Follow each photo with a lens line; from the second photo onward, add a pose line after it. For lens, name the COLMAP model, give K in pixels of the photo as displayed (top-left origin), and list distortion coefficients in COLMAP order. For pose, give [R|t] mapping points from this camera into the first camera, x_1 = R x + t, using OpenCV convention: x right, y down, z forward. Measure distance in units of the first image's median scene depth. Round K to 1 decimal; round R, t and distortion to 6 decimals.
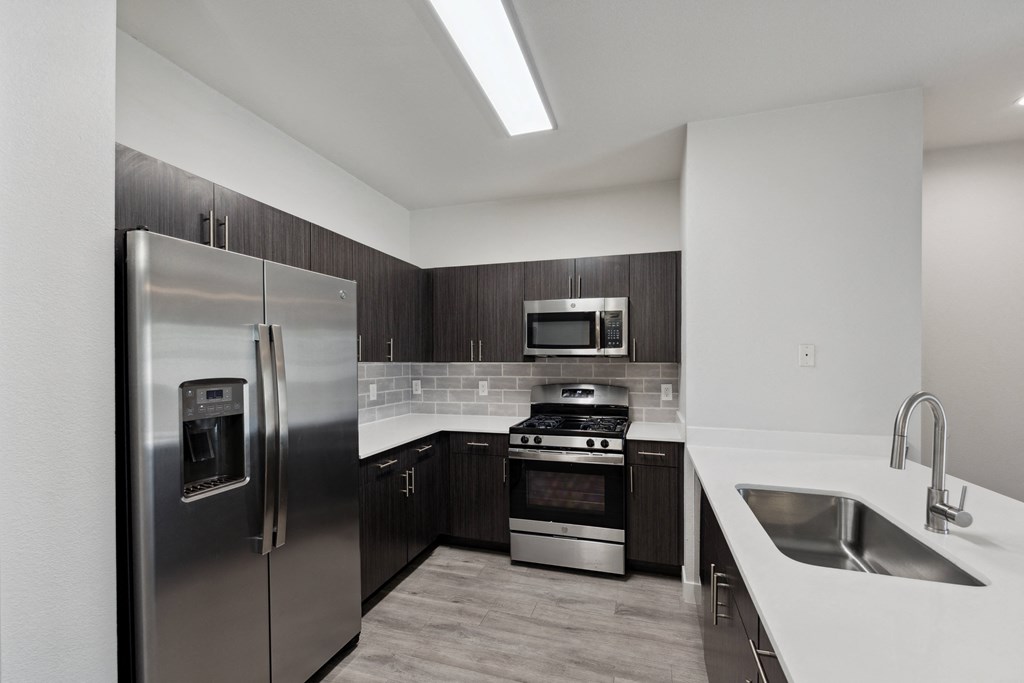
lens RADIAL K [[419.1, 0, 517.1], [0, 419.1, 364.7], [0, 0, 1]] dist [-0.012907, 0.000109]
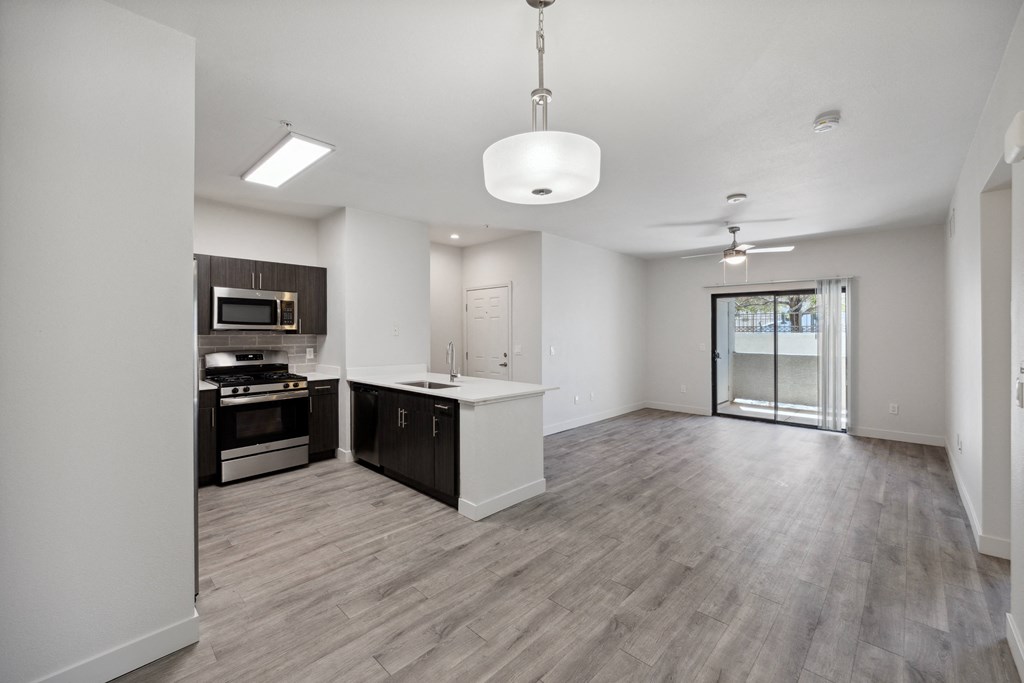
lens RADIAL K [[419.1, 0, 516.7], [0, 419.1, 339.0], [0, 0, 1]] dist [-0.012907, 0.000109]
pose [[0.442280, -0.014635, 0.896758, -0.775416], [0.008184, 0.999891, 0.012281, -0.000691], [-0.896840, 0.001907, 0.442352, -0.428102]]
